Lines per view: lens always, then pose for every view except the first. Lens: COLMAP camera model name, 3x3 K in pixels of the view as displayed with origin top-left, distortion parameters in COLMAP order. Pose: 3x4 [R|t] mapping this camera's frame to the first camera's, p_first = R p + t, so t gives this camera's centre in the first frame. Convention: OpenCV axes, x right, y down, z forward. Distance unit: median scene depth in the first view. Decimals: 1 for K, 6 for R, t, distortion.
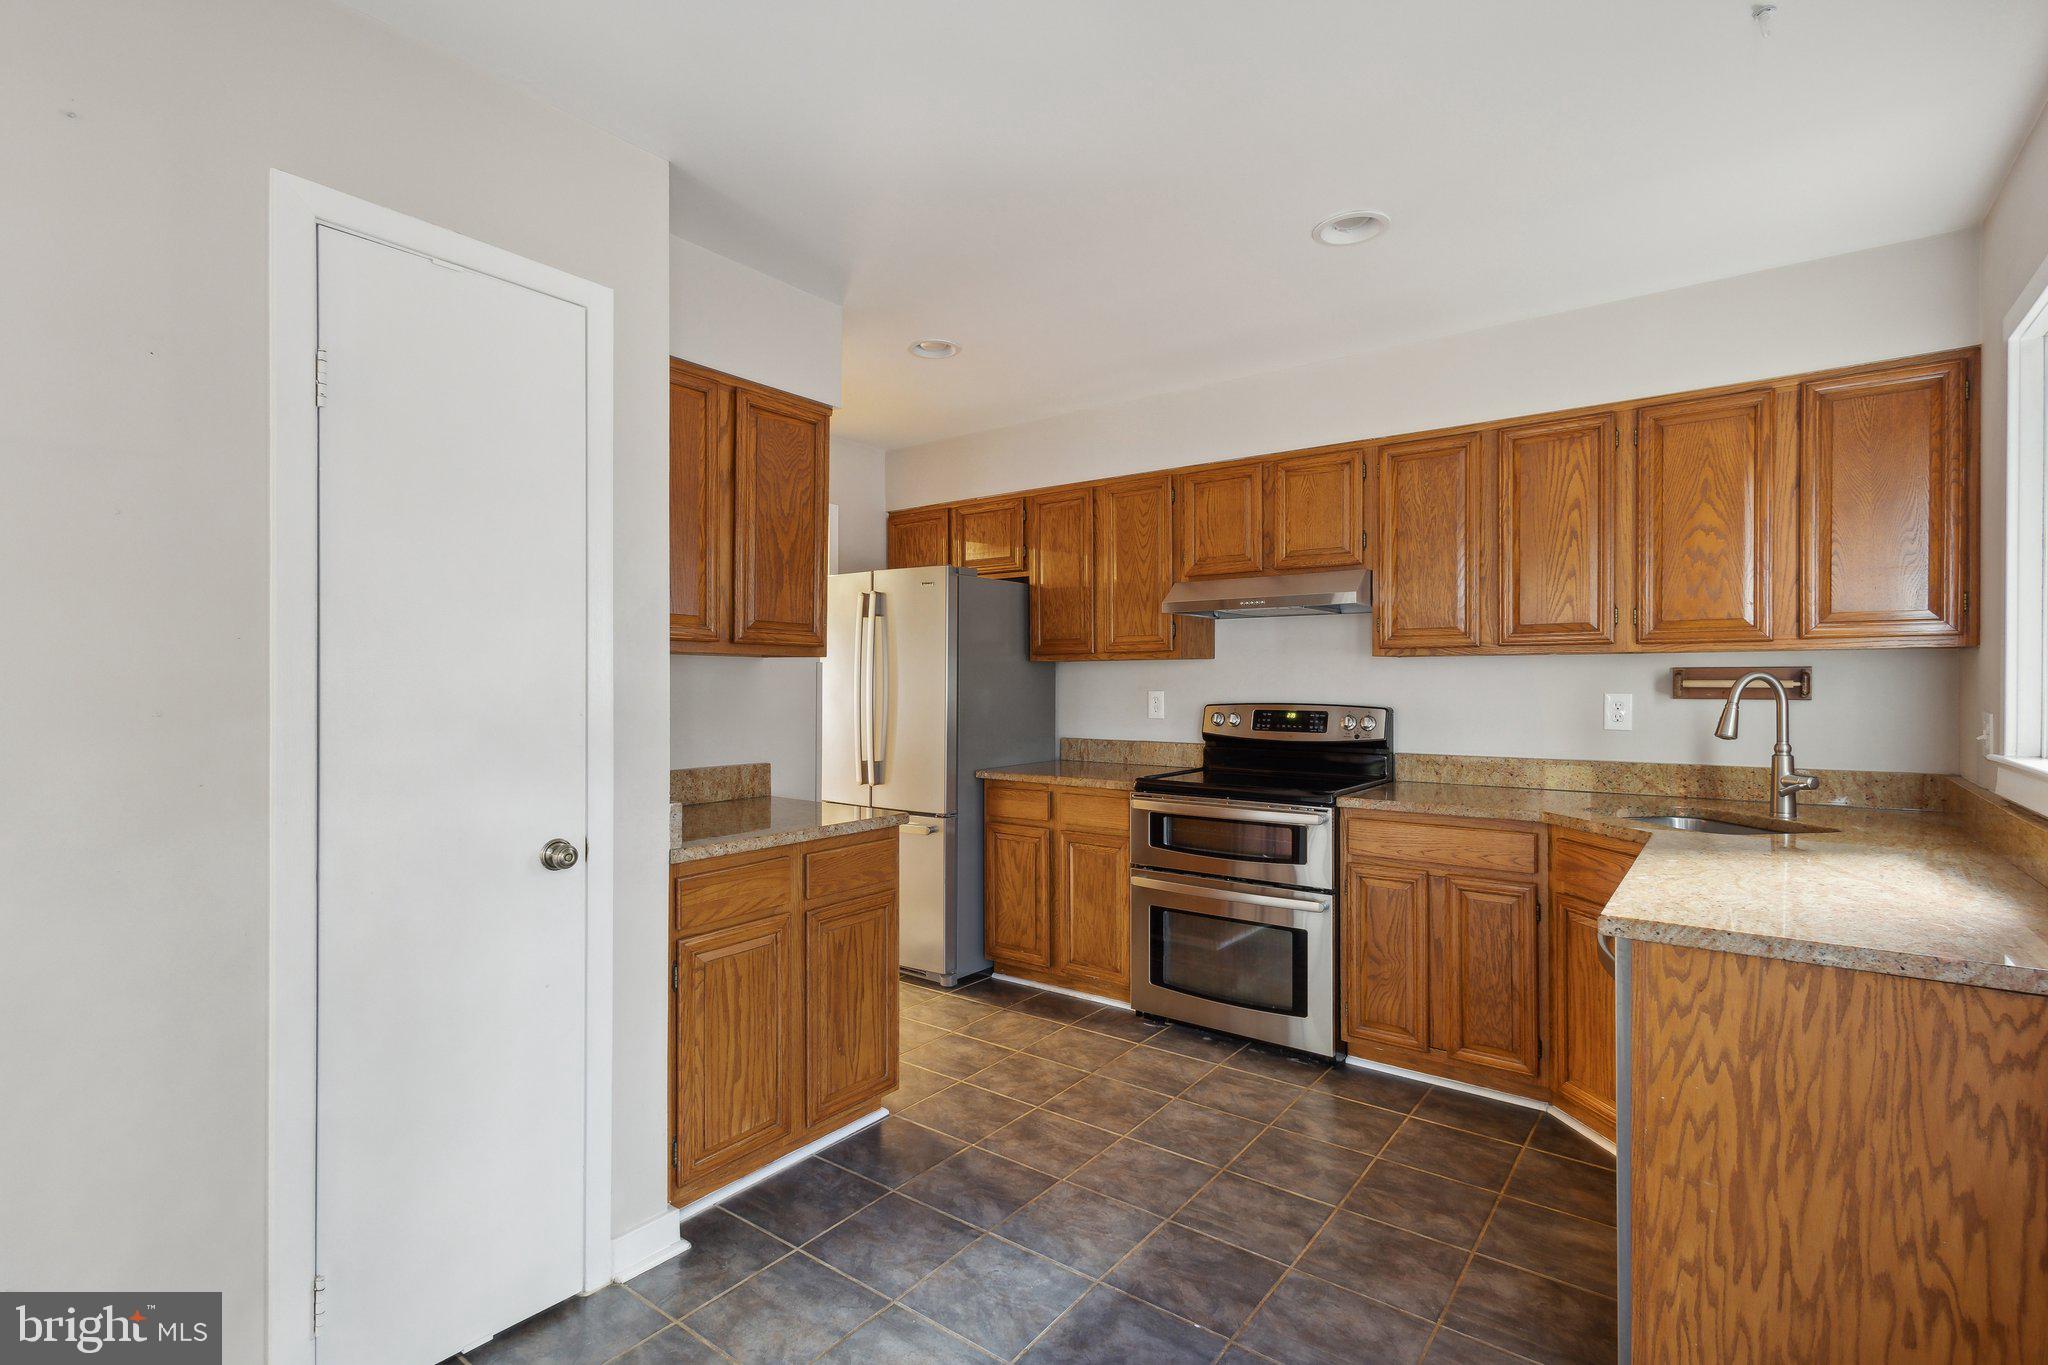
lens RADIAL K [[951.5, 0, 1024.9], [0, 951.5, 689.0], [0, 0, 1]] dist [0.004118, -0.002394]
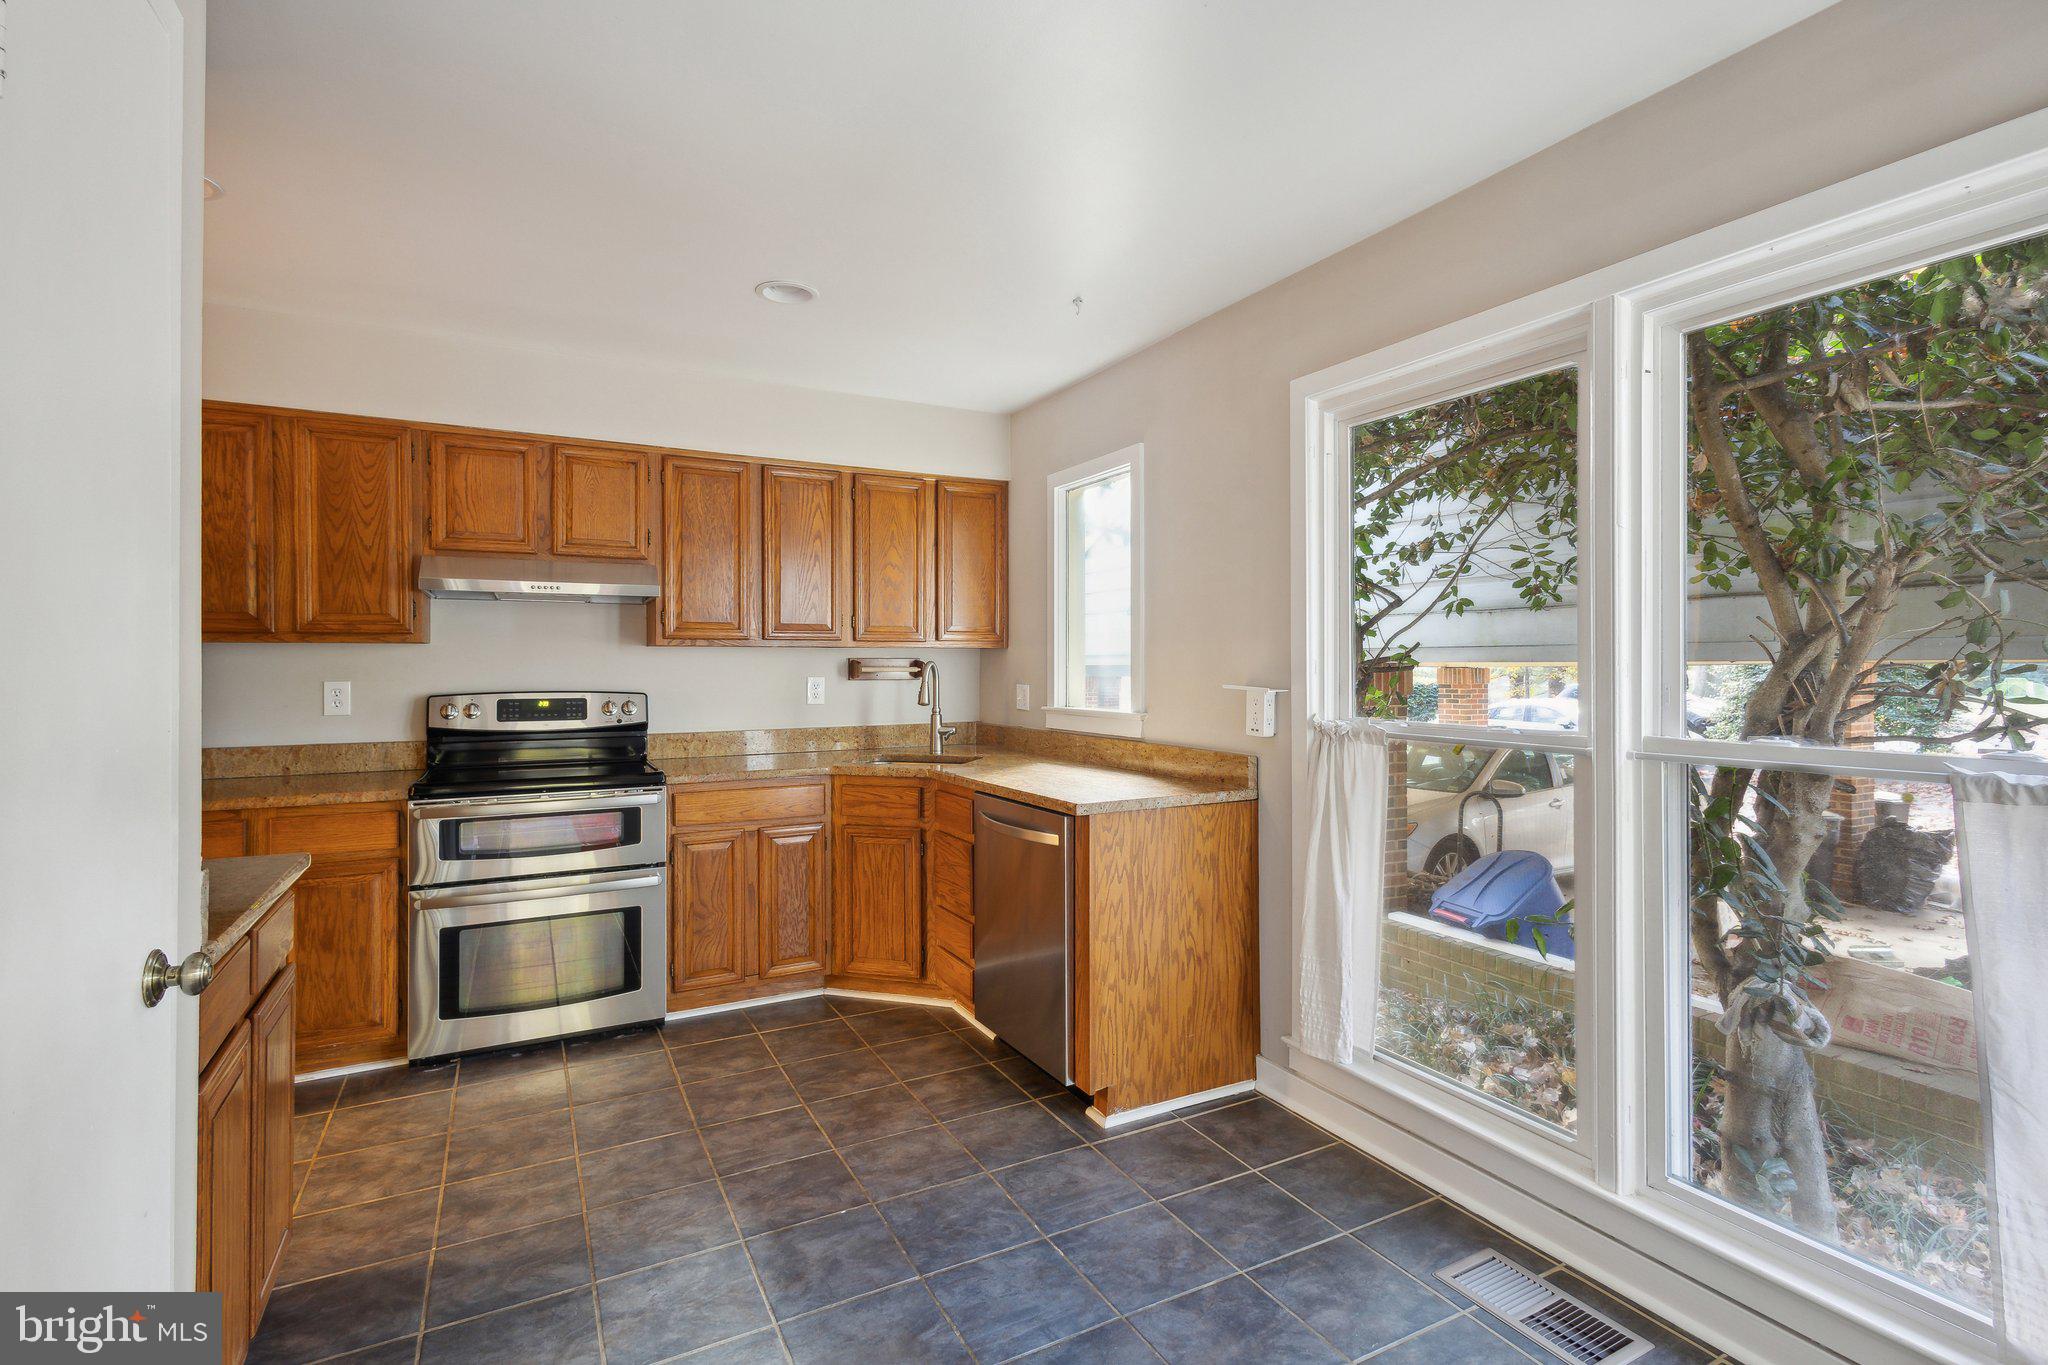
lens RADIAL K [[951.5, 0, 1022.6], [0, 951.5, 665.0], [0, 0, 1]] dist [0.004118, -0.002394]
pose [[0.419617, -0.001260, 0.907700, -0.528868], [0.008915, 0.999957, -0.002733, -0.006553], [-0.907657, 0.009239, 0.419610, 0.190733]]
